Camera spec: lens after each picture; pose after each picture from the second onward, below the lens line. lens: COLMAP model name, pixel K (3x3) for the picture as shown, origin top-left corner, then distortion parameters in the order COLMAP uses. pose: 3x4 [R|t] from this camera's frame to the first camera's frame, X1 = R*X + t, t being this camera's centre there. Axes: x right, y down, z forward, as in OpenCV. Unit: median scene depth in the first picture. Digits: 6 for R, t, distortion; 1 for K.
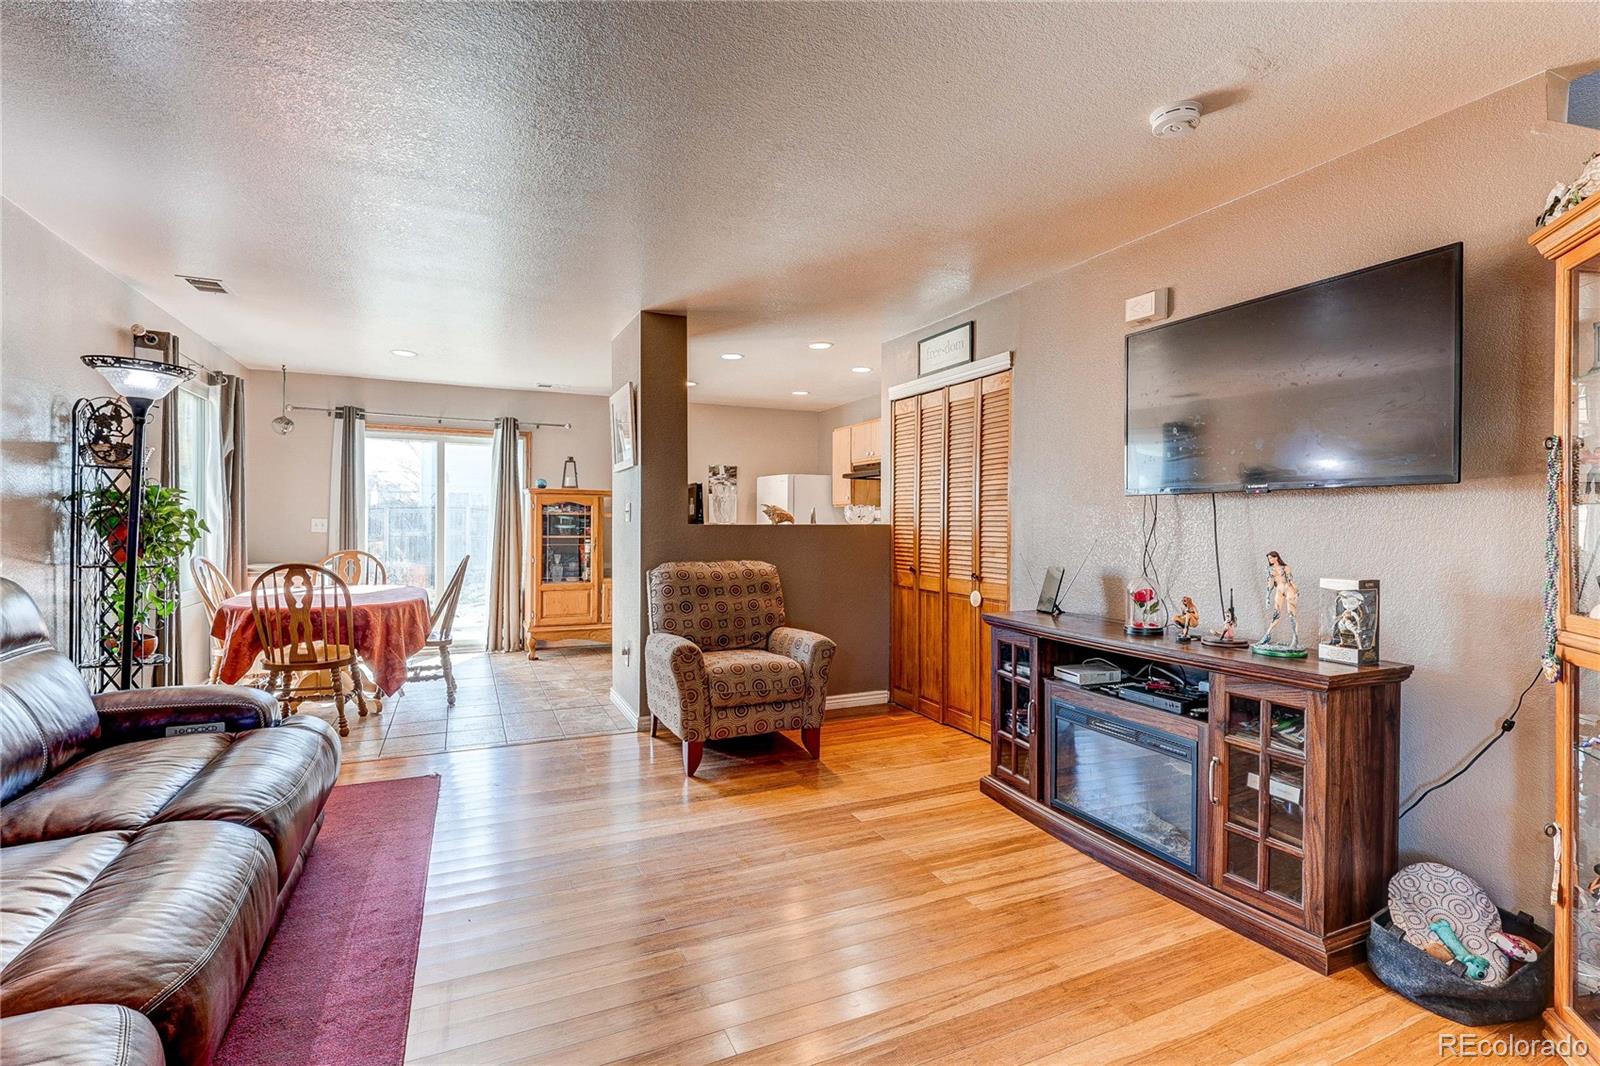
lens RADIAL K [[746.1, 0, 800.8], [0, 746.1, 522.8], [0, 0, 1]] dist [-0.004835, 0.000233]
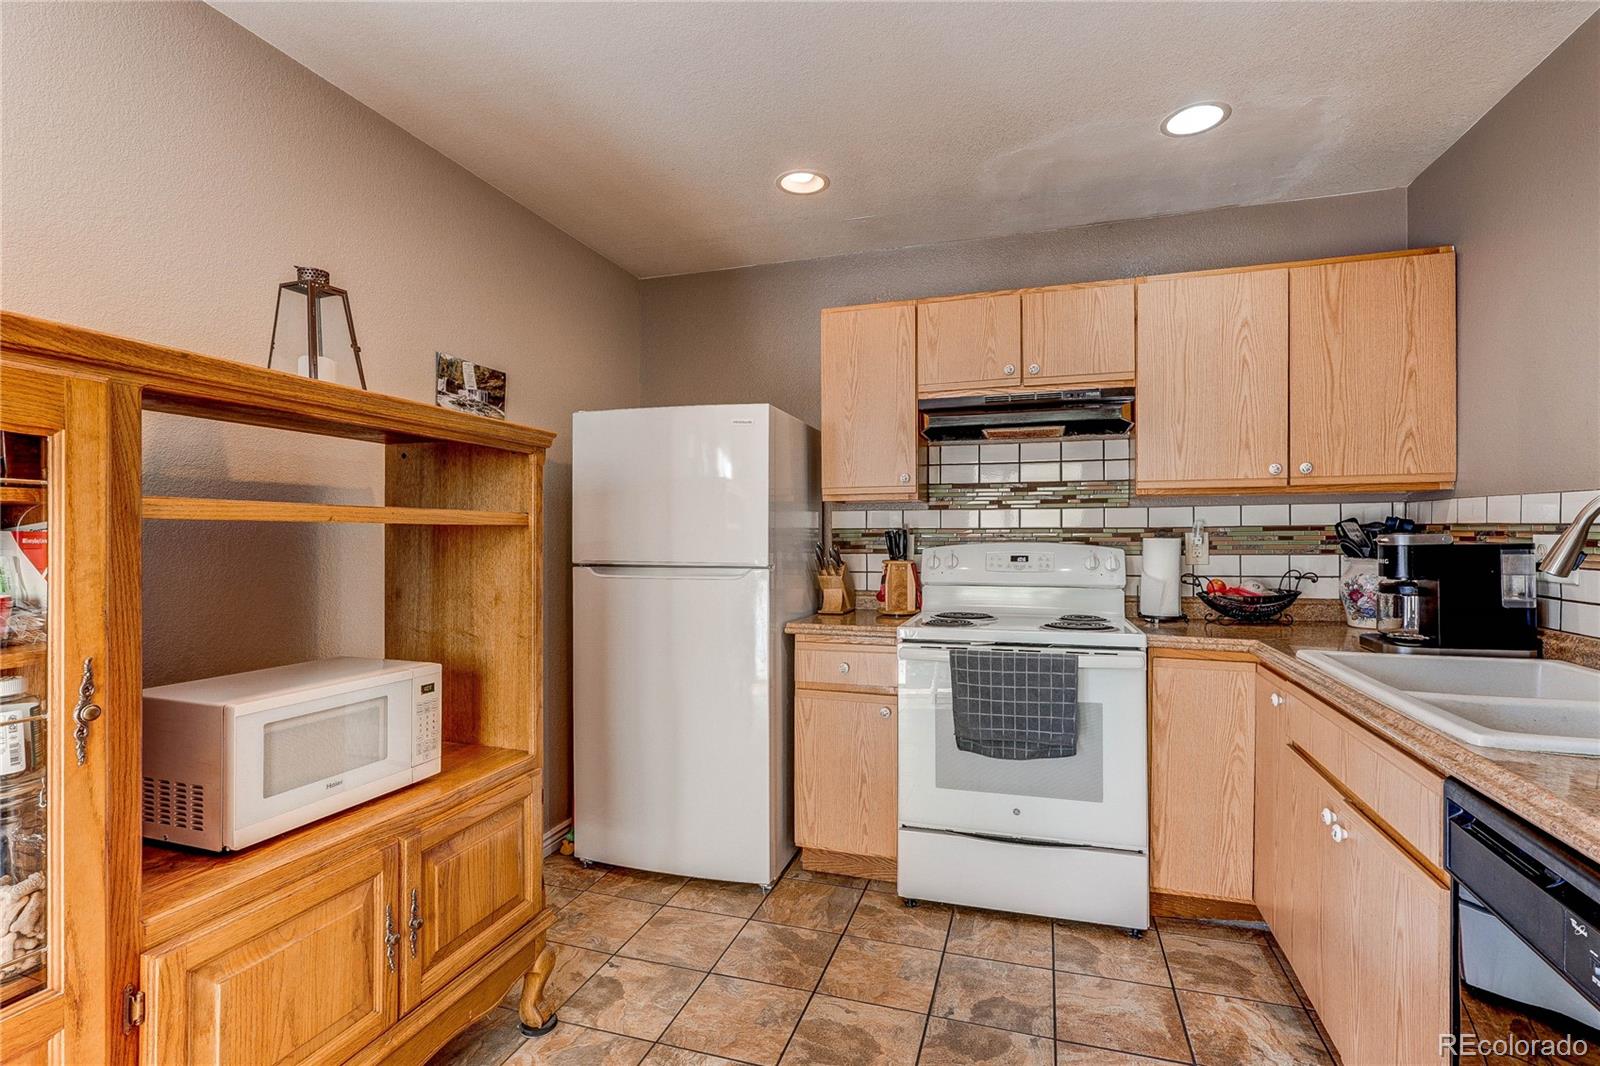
lens RADIAL K [[748.8, 0, 802.5], [0, 748.8, 537.9], [0, 0, 1]] dist [-0.003966, -0.000554]
pose [[0.675020, -0.009522, 0.737738, -0.442271], [0.007567, 0.999953, 0.005983, -0.005682], [-0.737760, 0.001543, 0.675061, 1.229306]]
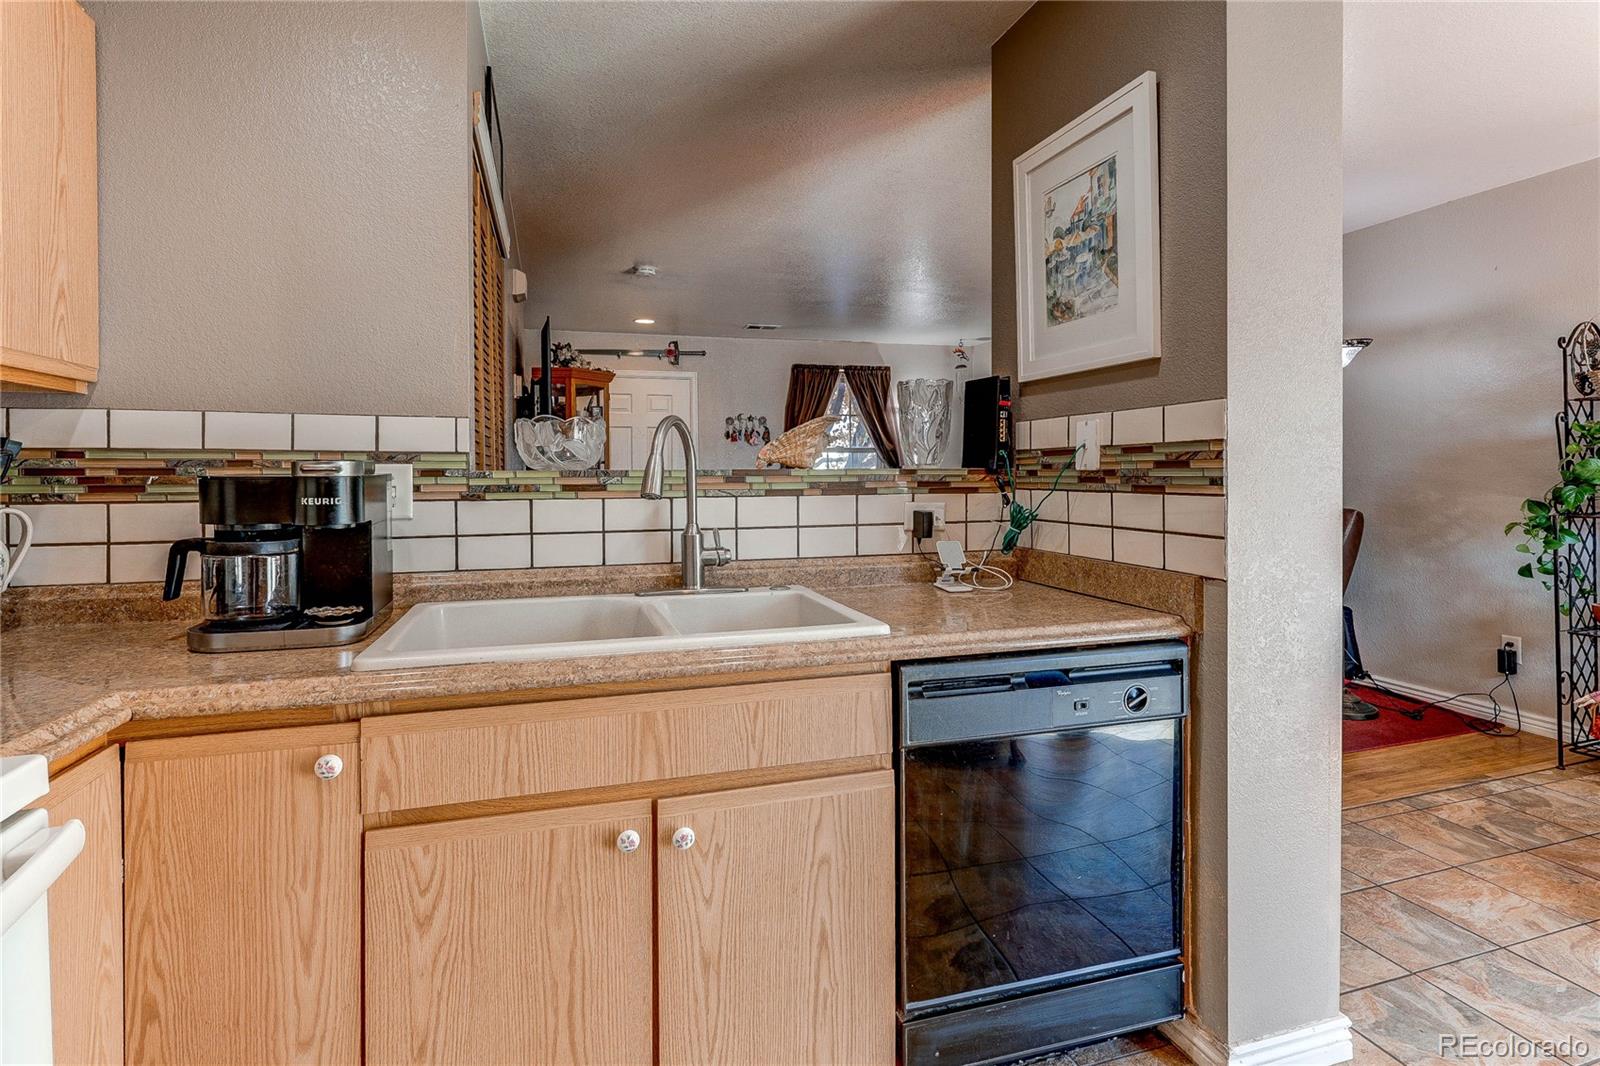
lens RADIAL K [[775.9, 0, 799.8], [0, 775.9, 475.4], [0, 0, 1]] dist [-0.000916, -0.000058]
pose [[-0.991866, 0.003295, 0.127240, -0.094145], [0.004235, 0.999966, 0.007120, 0.002181], [-0.127212, 0.007600, -0.991846, 1.557164]]
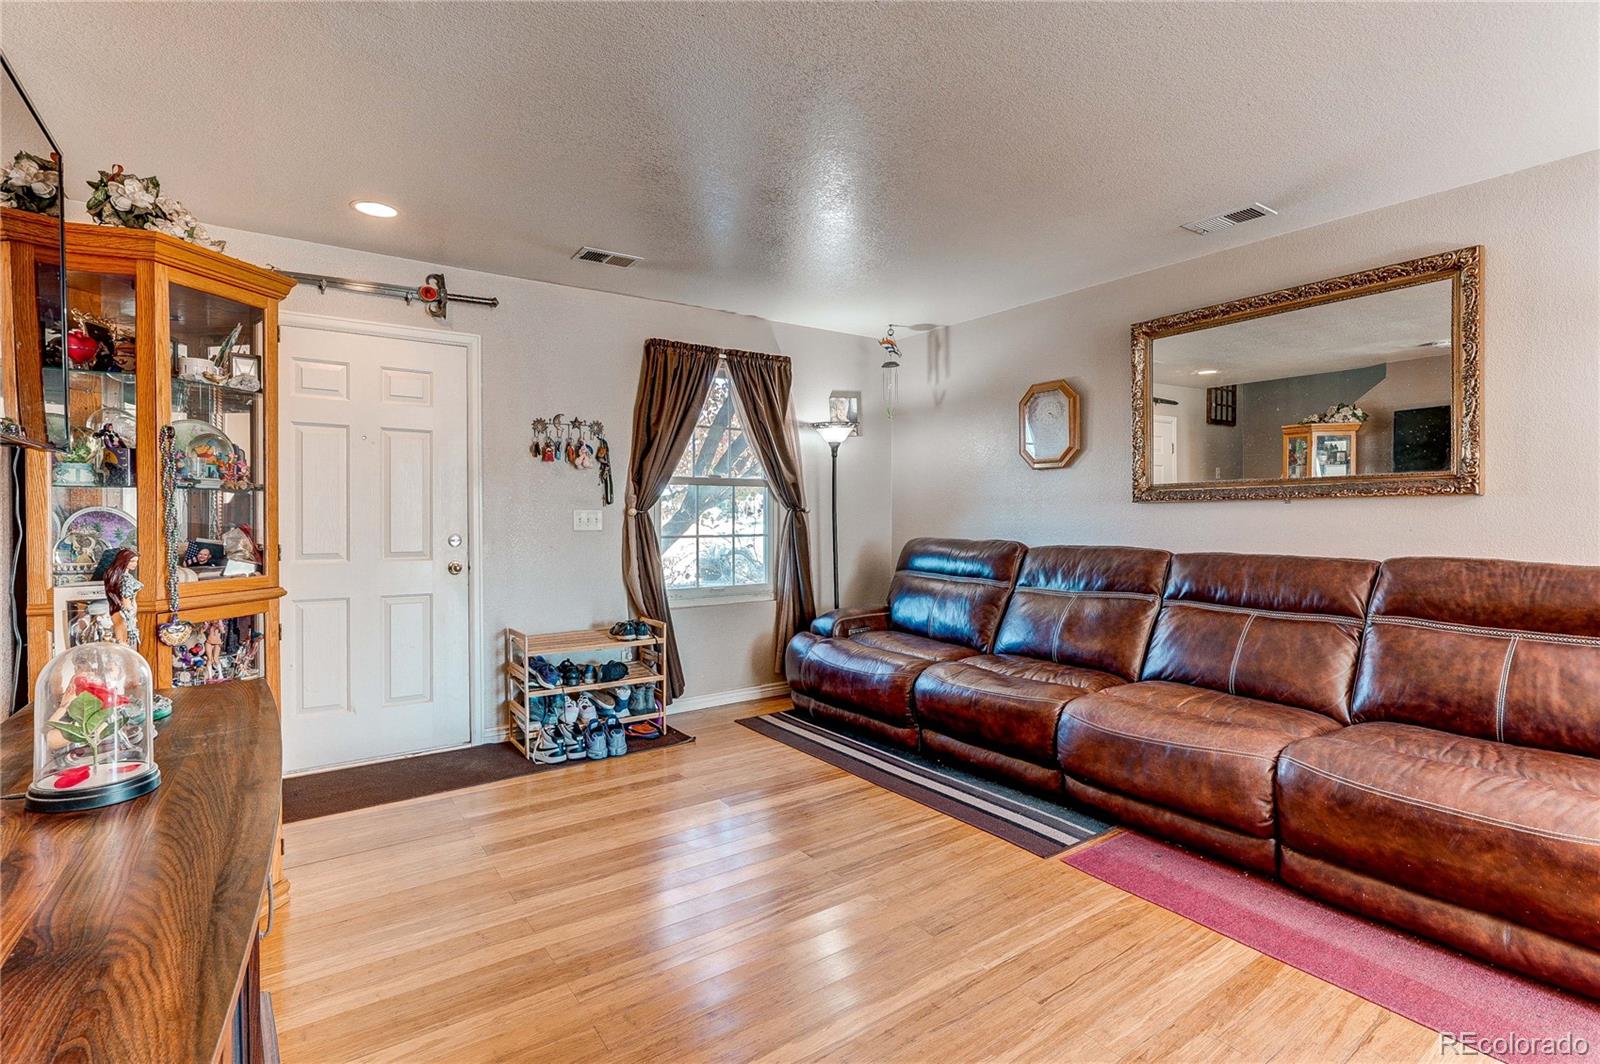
lens RADIAL K [[750.2, 0, 799.3], [0, 750.2, 520.1], [0, 0, 1]] dist [-0.002074, 0.000508]
pose [[-0.982987, -0.005980, -0.183579, 0.116820], [-0.007794, 0.999928, 0.009163, 0.003751], [0.183511, 0.010438, -0.982962, 0.911933]]
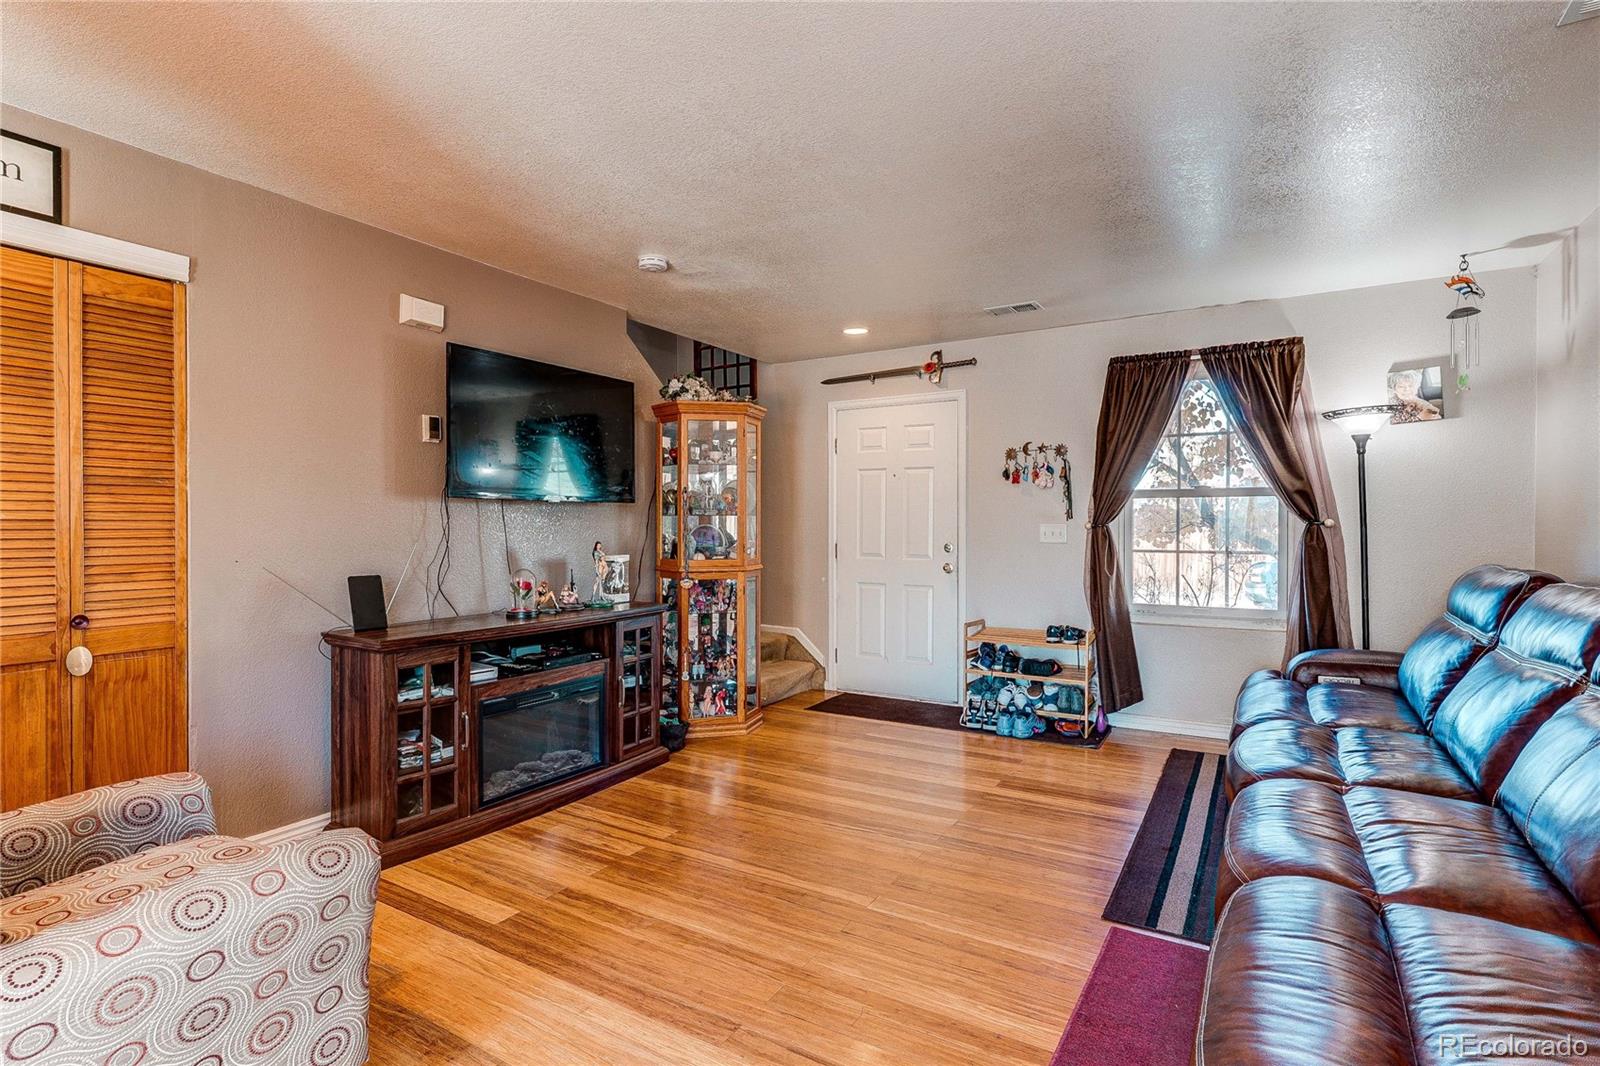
lens RADIAL K [[784.0, 0, 802.9], [0, 784.0, 528.5], [0, 0, 1]] dist [-0.003225, -0.000486]
pose [[-0.562879, -0.011110, 0.826465, -0.523892], [-0.002487, 0.999928, 0.011748, -0.004561], [-0.826536, 0.004557, -0.562866, 0.849034]]
